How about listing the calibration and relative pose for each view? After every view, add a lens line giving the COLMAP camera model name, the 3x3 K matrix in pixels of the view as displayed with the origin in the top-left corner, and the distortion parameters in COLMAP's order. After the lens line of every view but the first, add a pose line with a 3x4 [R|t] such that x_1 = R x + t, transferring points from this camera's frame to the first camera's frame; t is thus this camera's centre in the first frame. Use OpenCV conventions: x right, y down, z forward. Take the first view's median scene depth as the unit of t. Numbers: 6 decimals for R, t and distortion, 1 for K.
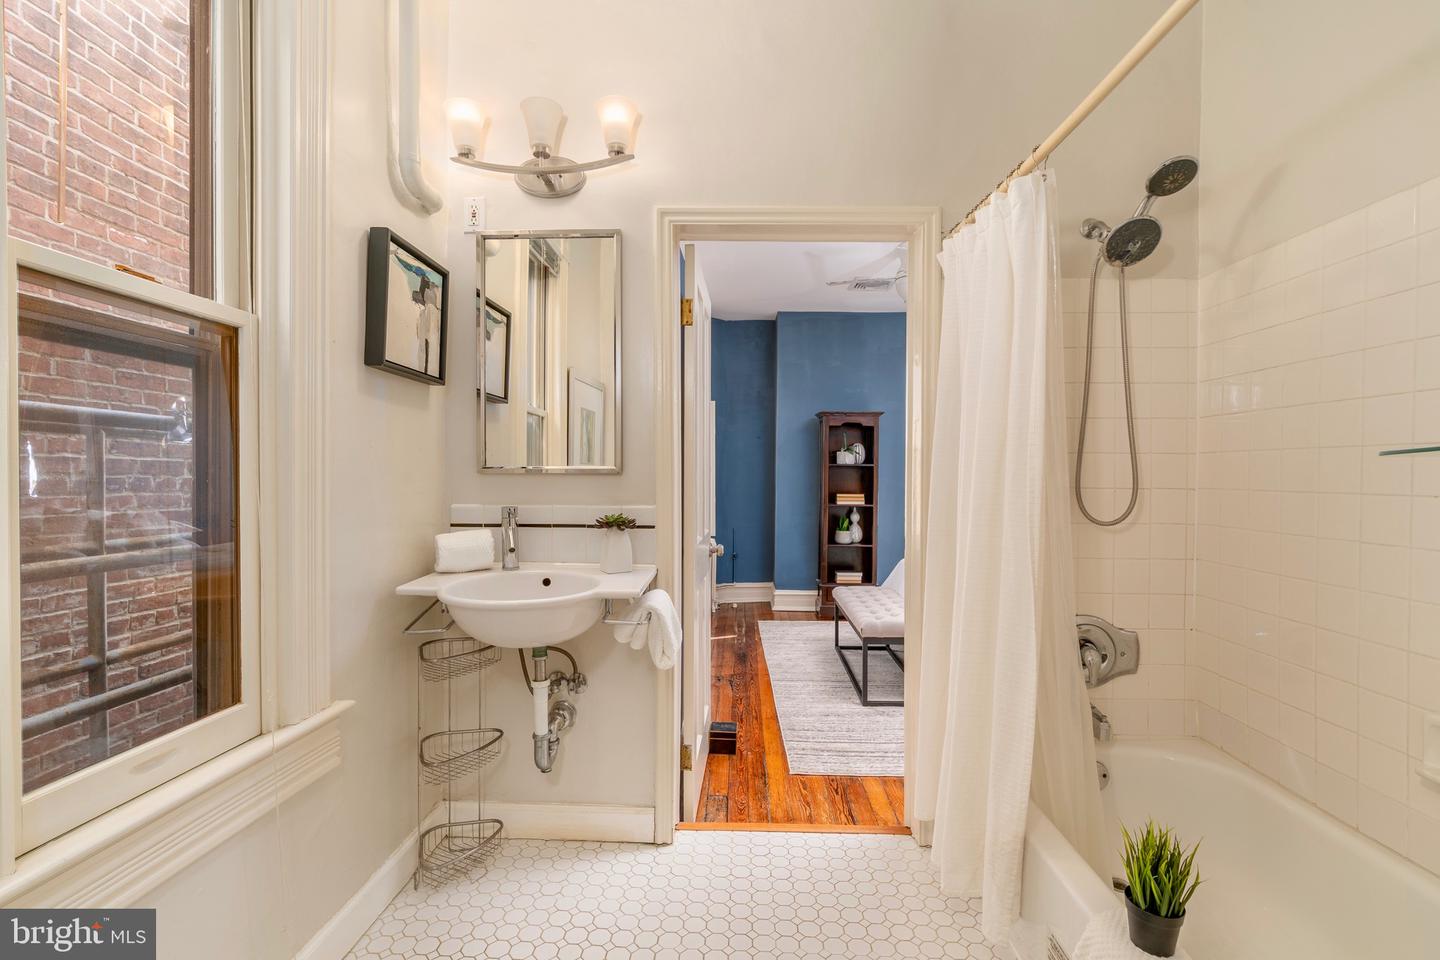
lens RADIAL K [[661.3, 0, 728.4], [0, 661.3, 492.2], [0, 0, 1]] dist [-0.008960, 0.001654]
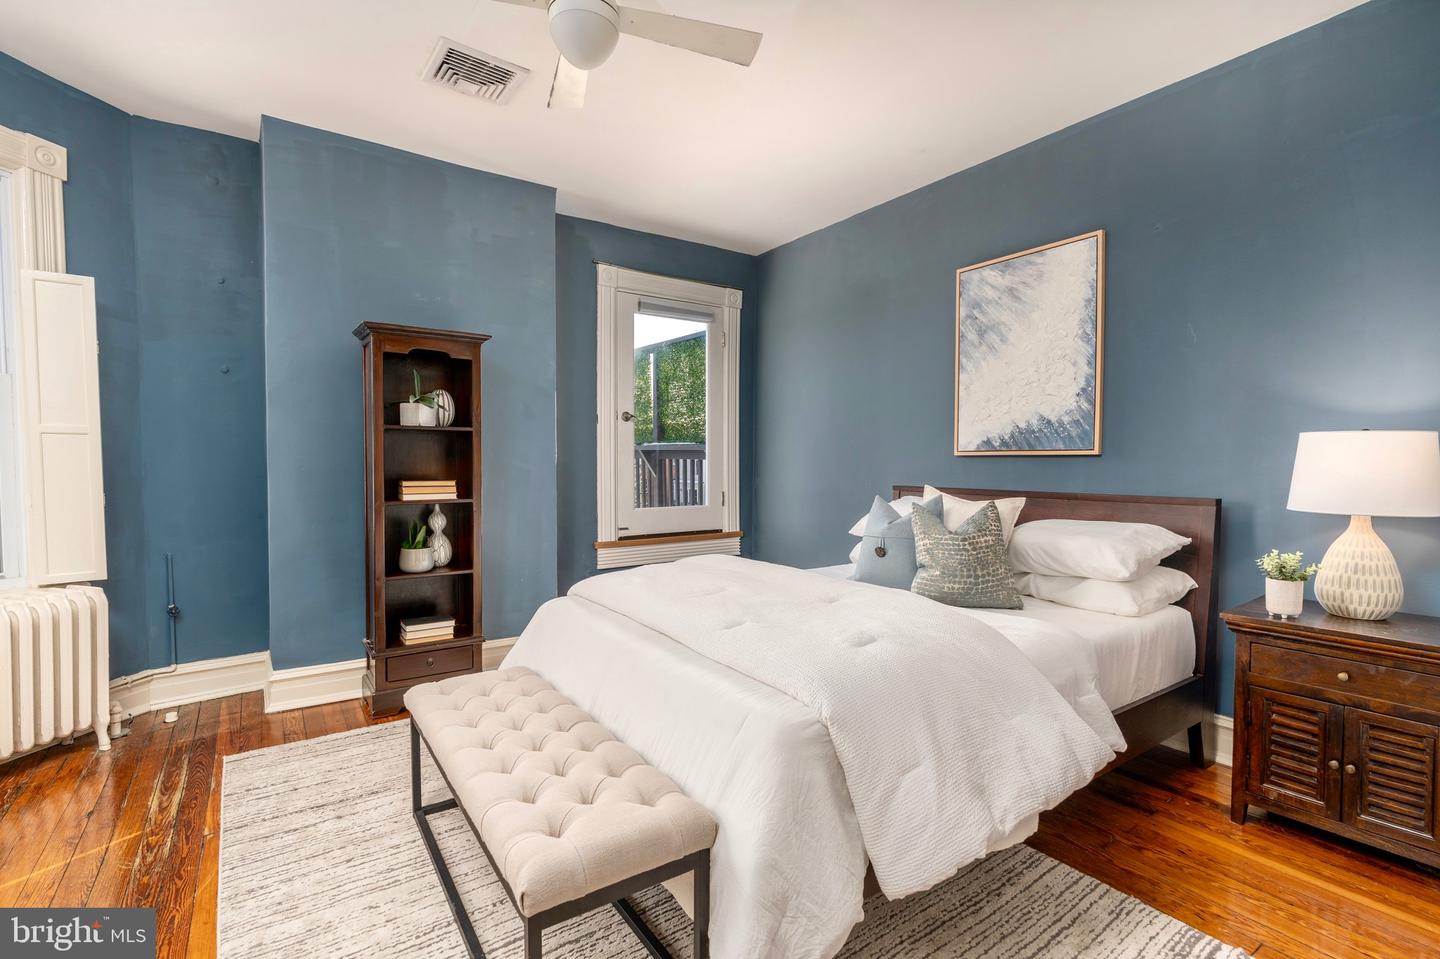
lens RADIAL K [[661.3, 0, 728.0], [0, 661.3, 483.3], [0, 0, 1]] dist [-0.008960, 0.001654]
pose [[0.801117, -0.022139, 0.598098, 0.055271], [0.008954, 0.999647, 0.025009, -0.006519], [-0.598441, -0.014680, 0.801032, 0.409188]]
